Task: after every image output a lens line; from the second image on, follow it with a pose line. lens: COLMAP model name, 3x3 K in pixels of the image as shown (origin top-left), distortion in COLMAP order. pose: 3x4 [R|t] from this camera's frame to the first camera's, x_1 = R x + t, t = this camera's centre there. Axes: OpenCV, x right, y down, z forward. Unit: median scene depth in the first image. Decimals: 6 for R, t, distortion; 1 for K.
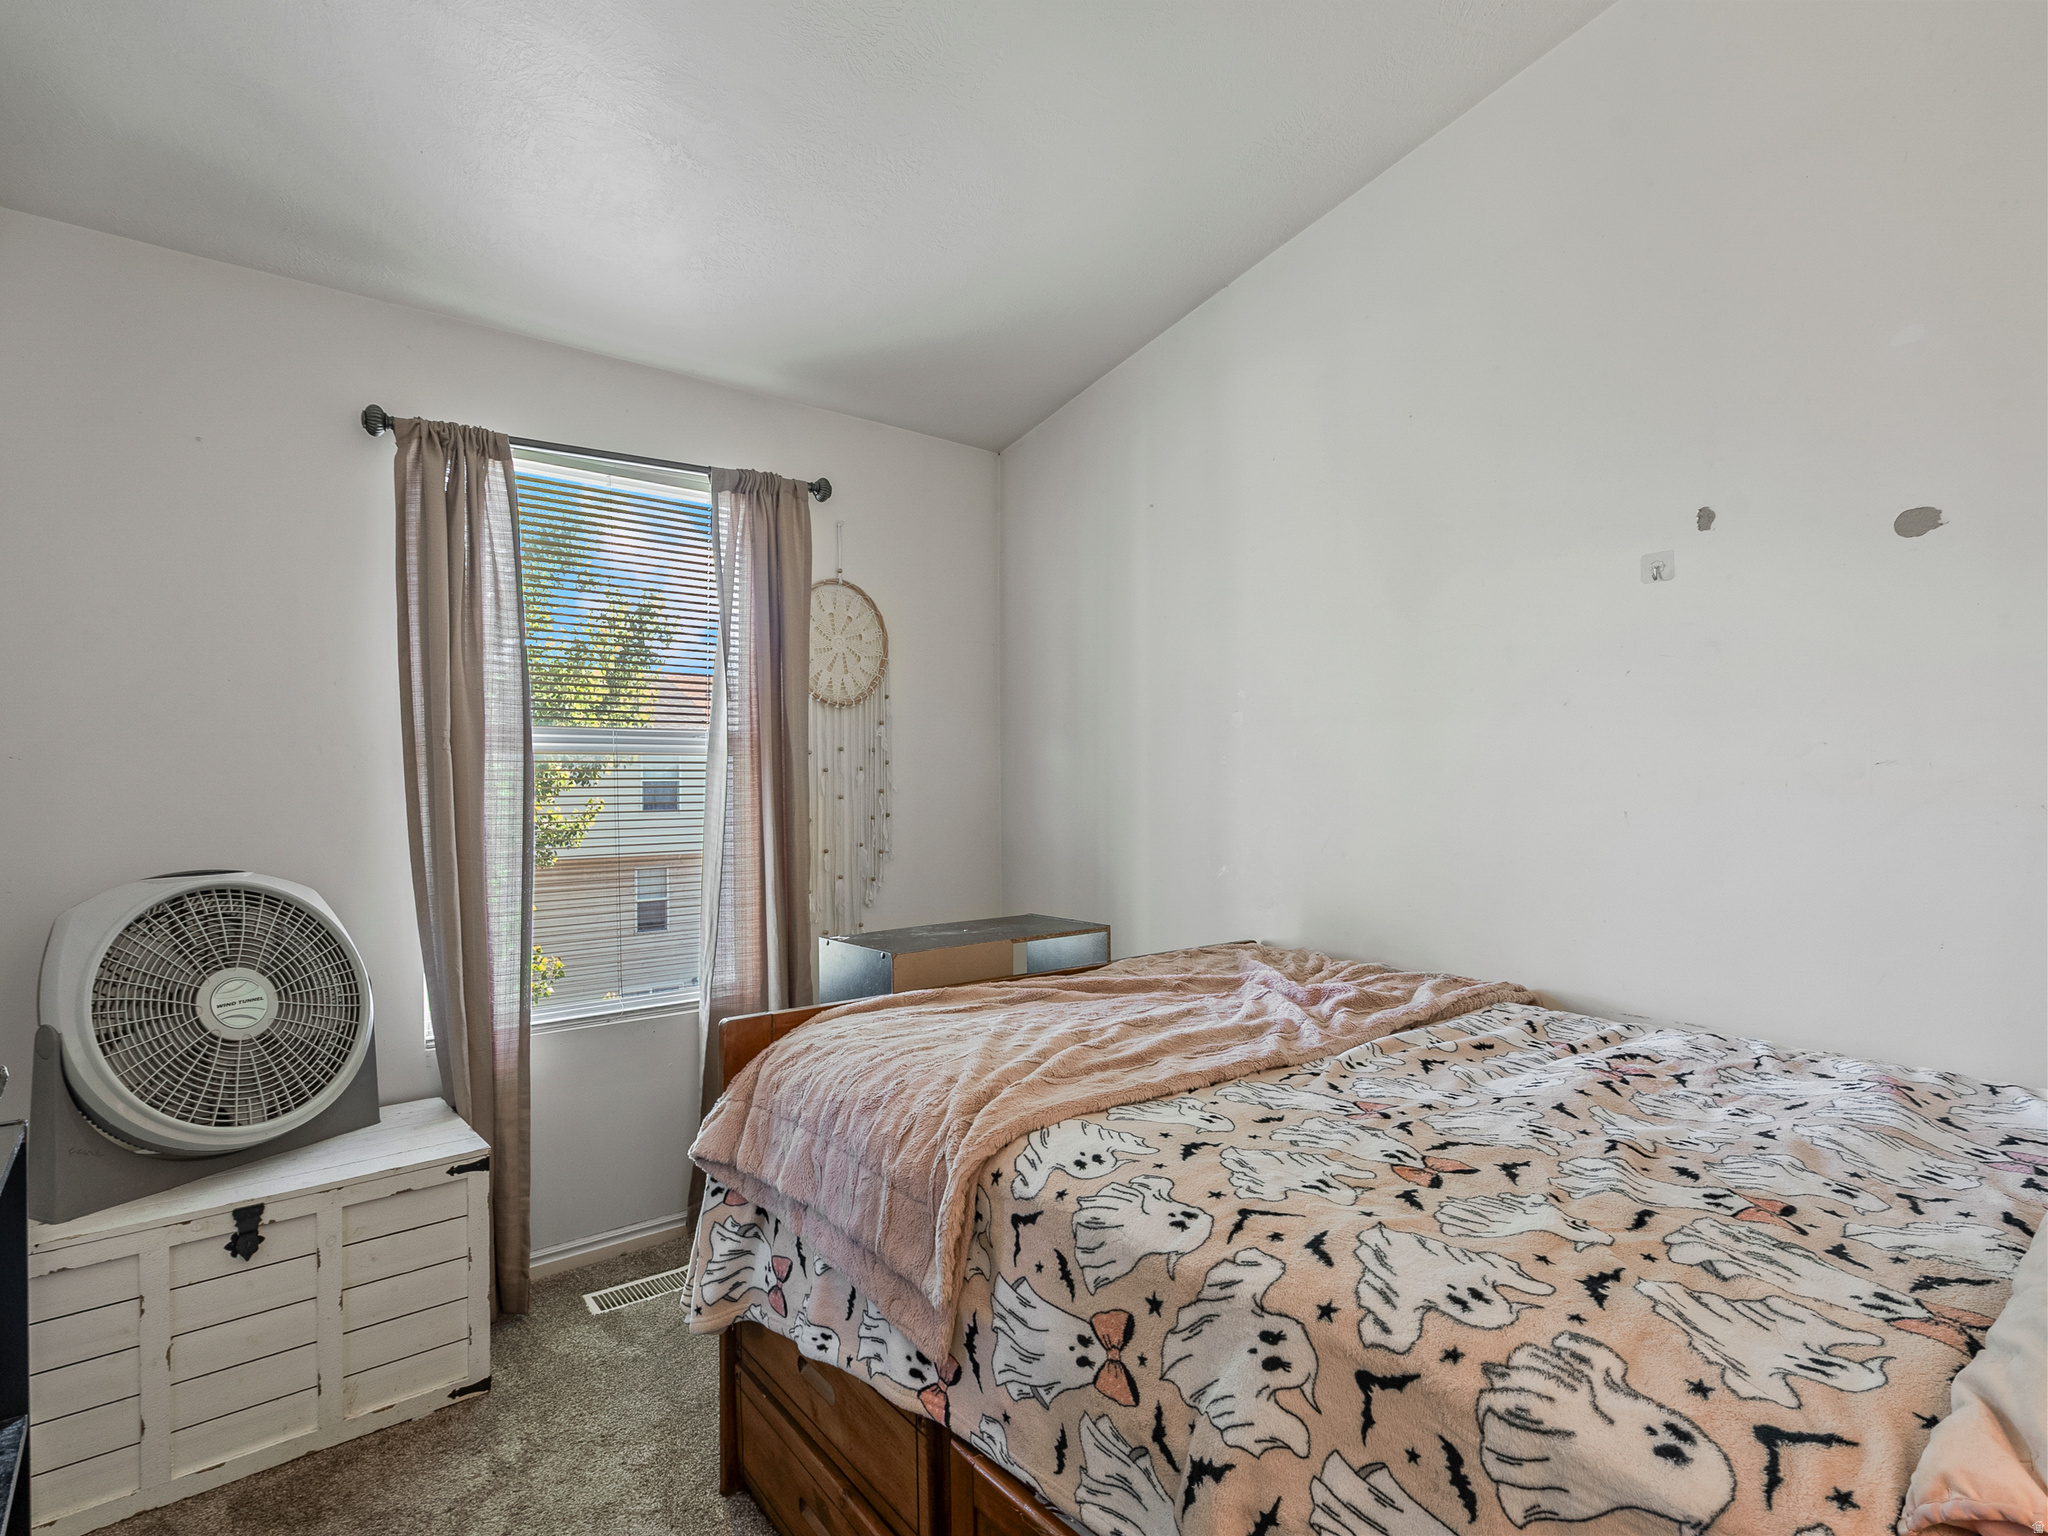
lens RADIAL K [[1050.9, 0, 1036.3], [0, 1050.9, 768.9], [0, 0, 1]] dist [-0.009265, 0.004220]
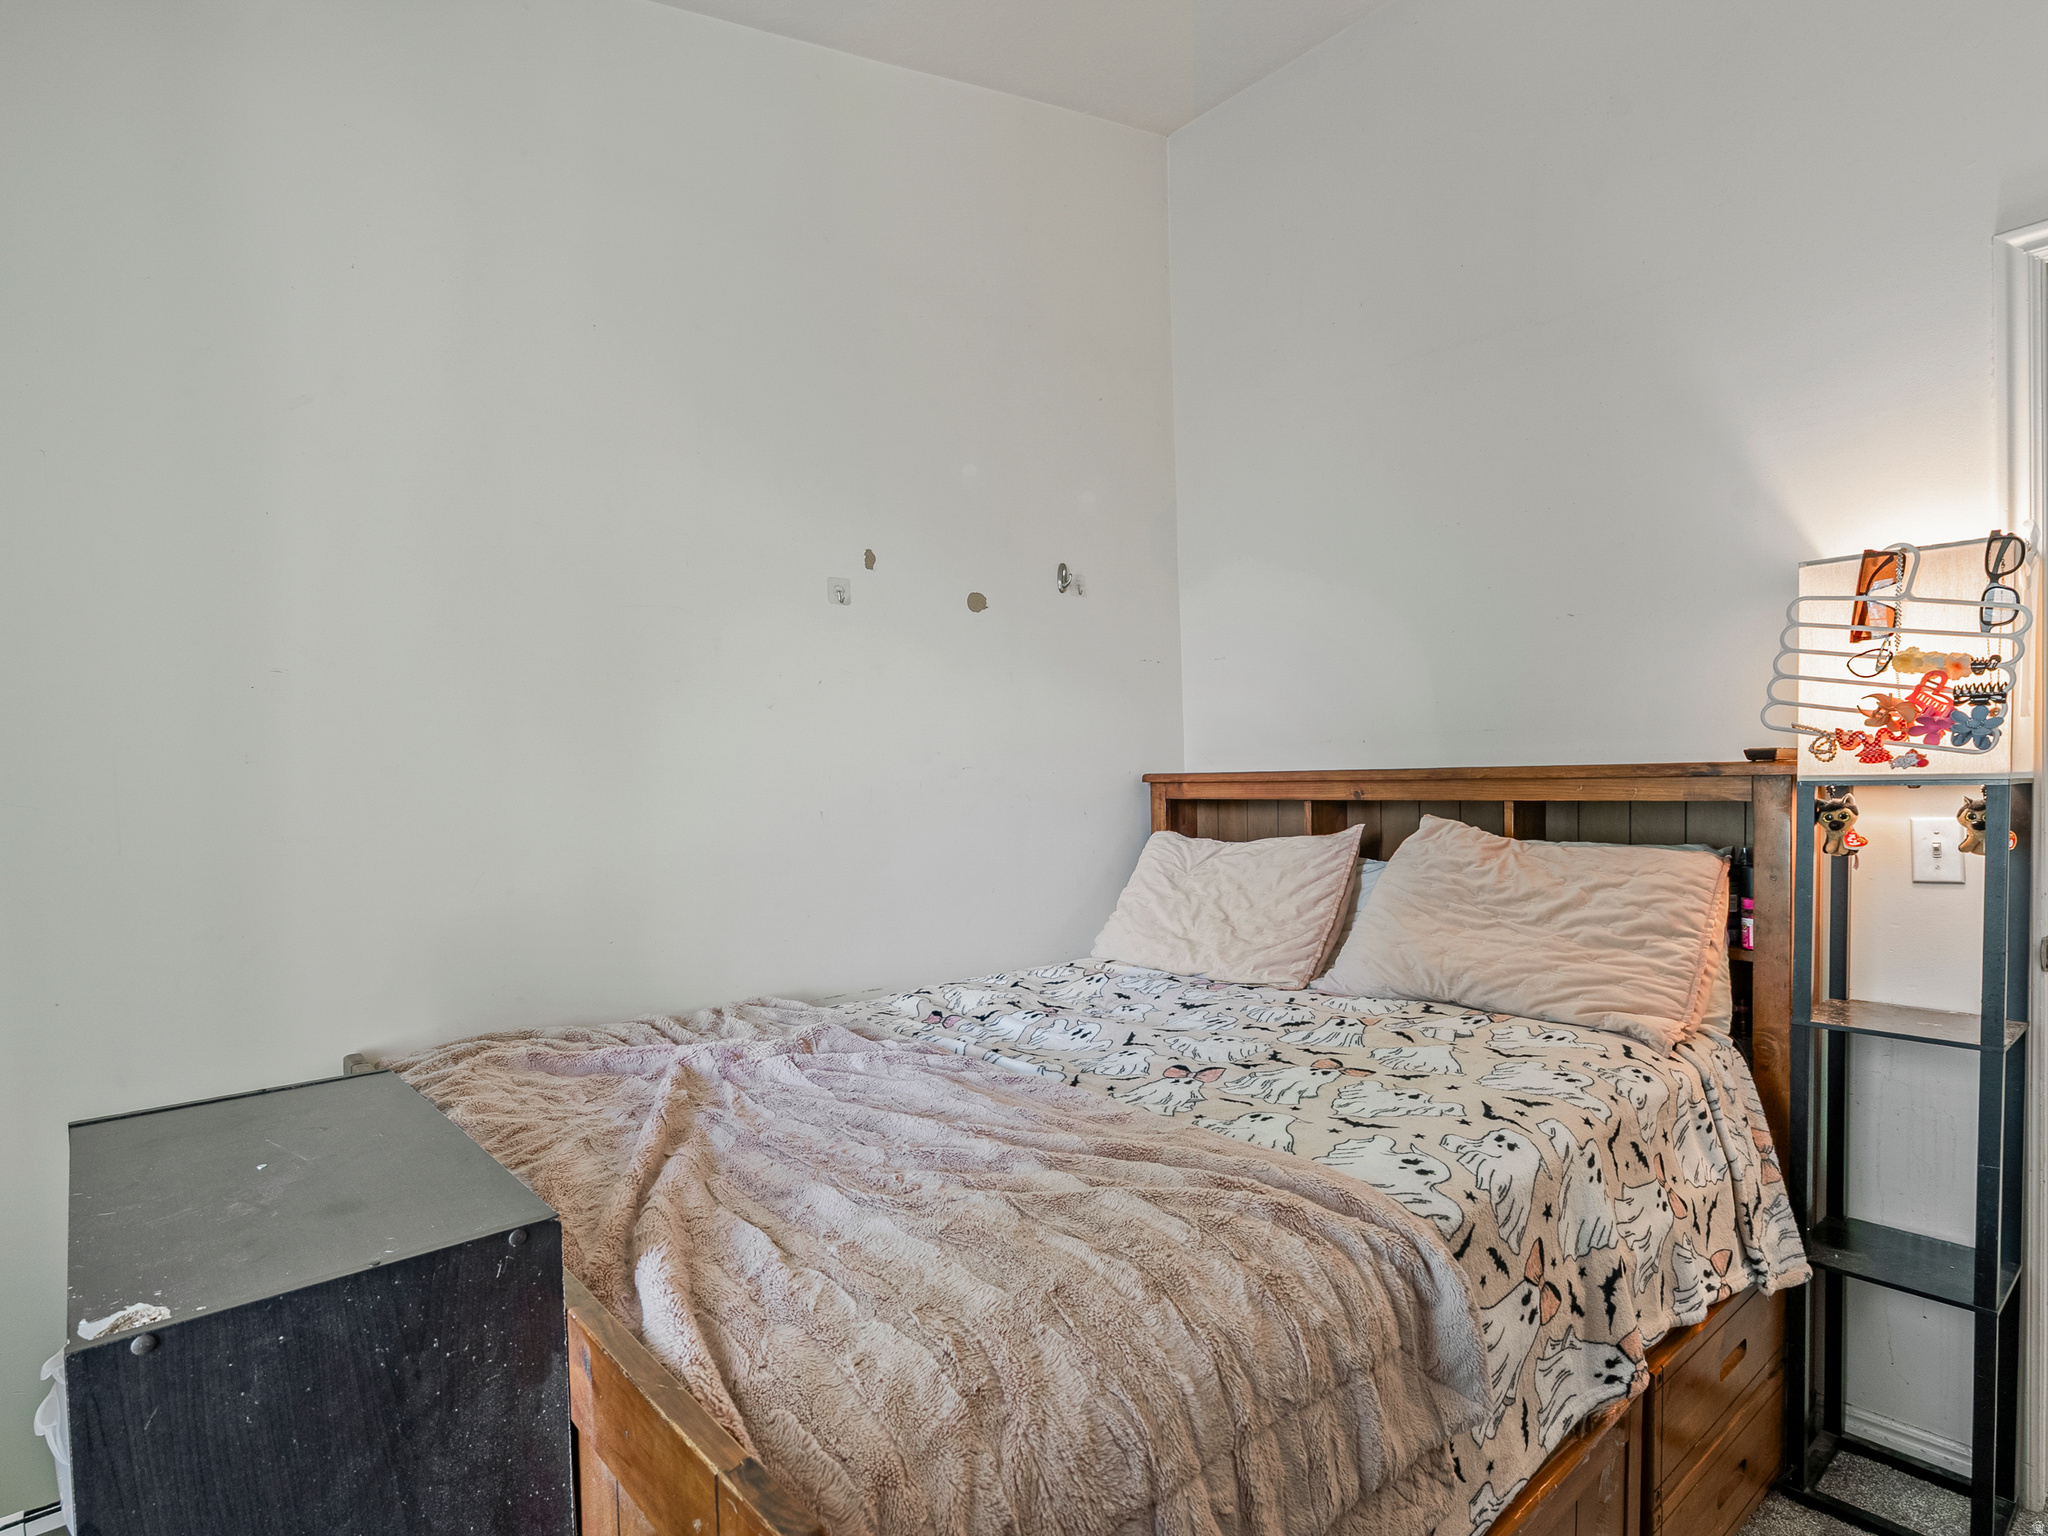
lens RADIAL K [[1050.9, 0, 1036.6], [0, 1050.9, 775.8], [0, 0, 1]] dist [-0.009265, 0.004220]
pose [[-0.028200, 0.006670, 0.999580, -0.896900], [0.007325, 0.999952, -0.006466, 0.023623], [-0.999575, 0.007140, -0.028247, 1.377136]]
